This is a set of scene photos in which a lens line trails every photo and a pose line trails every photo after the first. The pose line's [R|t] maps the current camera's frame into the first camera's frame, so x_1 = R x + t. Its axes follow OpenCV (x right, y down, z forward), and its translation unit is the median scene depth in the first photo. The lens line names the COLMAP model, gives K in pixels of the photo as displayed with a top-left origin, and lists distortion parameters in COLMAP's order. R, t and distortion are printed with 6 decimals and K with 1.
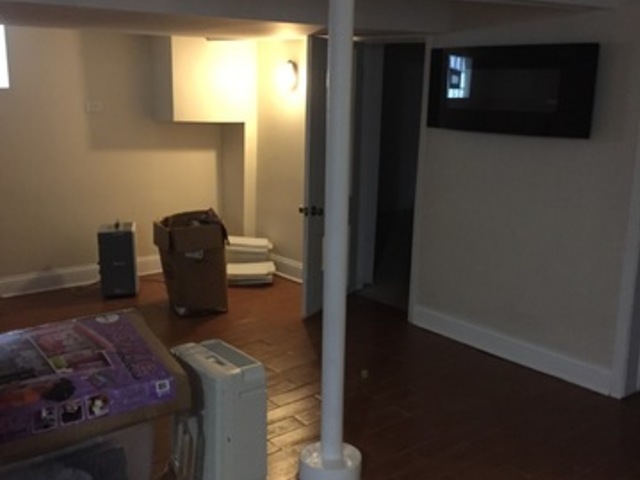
lens RADIAL K [[724.6, 0, 320.0], [0, 724.6, 240.0], [0, 0, 1]] dist [0.092614, -0.168495]
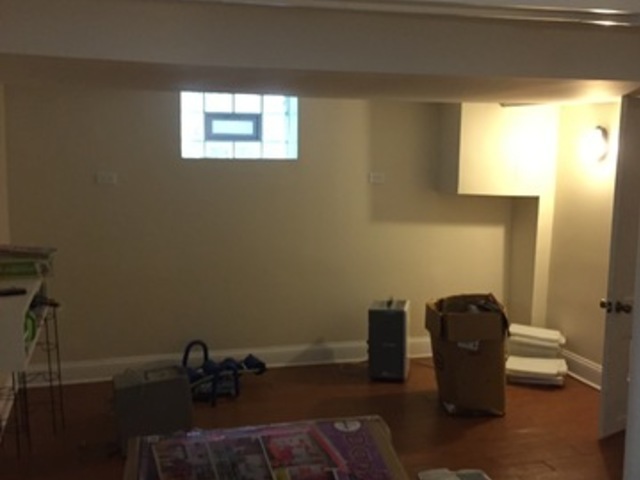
lens RADIAL K [[724.6, 0, 320.0], [0, 724.6, 240.0], [0, 0, 1]] dist [0.092614, -0.168495]
pose [[0.918085, 0.047104, -0.393574, 0.002500], [-0.083175, 0.993702, -0.075091, -0.023478], [0.387558, 0.101675, 0.916221, 0.105332]]
